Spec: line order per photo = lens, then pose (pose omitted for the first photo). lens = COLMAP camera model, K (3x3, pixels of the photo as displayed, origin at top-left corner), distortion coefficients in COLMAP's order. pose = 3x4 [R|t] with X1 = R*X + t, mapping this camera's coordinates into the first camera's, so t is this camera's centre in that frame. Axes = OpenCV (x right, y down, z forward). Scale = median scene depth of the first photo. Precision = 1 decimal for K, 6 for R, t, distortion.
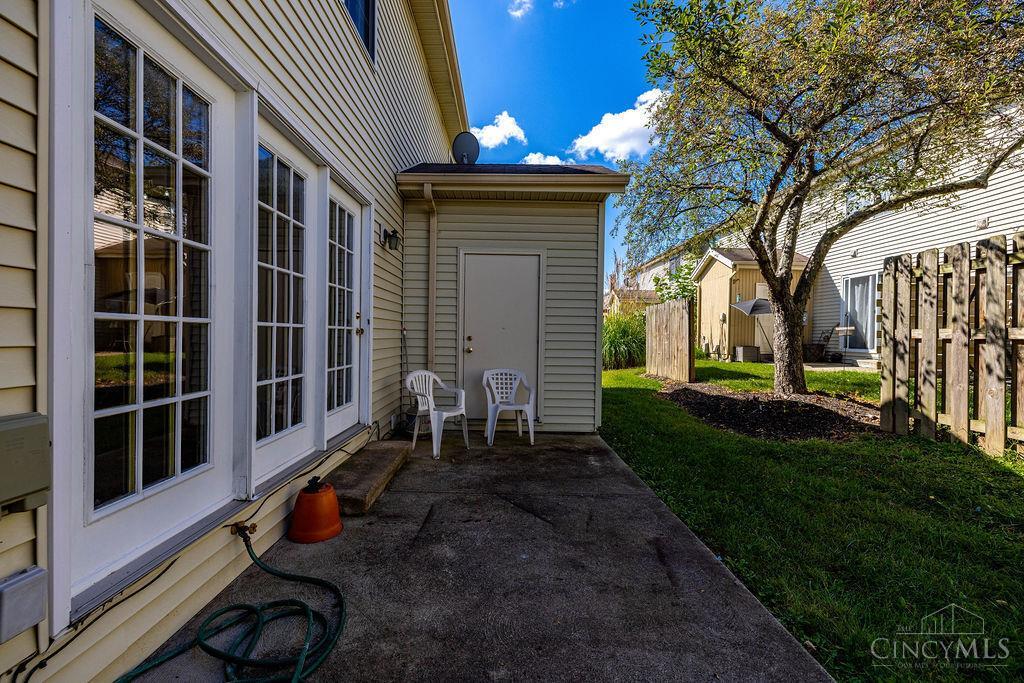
lens RADIAL K [[432.7, 0, 506.3], [0, 432.7, 337.5], [0, 0, 1]] dist [-0.000530, 0.000384]
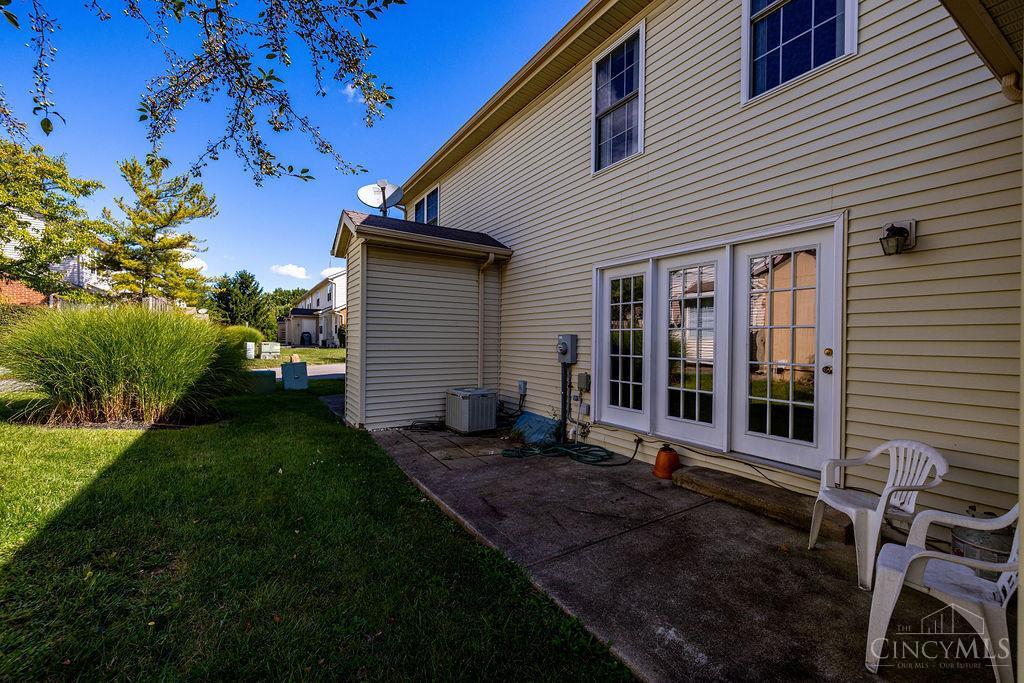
lens RADIAL K [[432.7, 0, 512.3], [0, 432.7, 342.4], [0, 0, 1]] dist [-0.000530, 0.000384]
pose [[-0.856482, -0.025717, -0.515536, 0.952143], [-0.029800, 0.999556, -0.000355, -0.071631], [0.515317, 0.015059, -0.856868, 2.008095]]
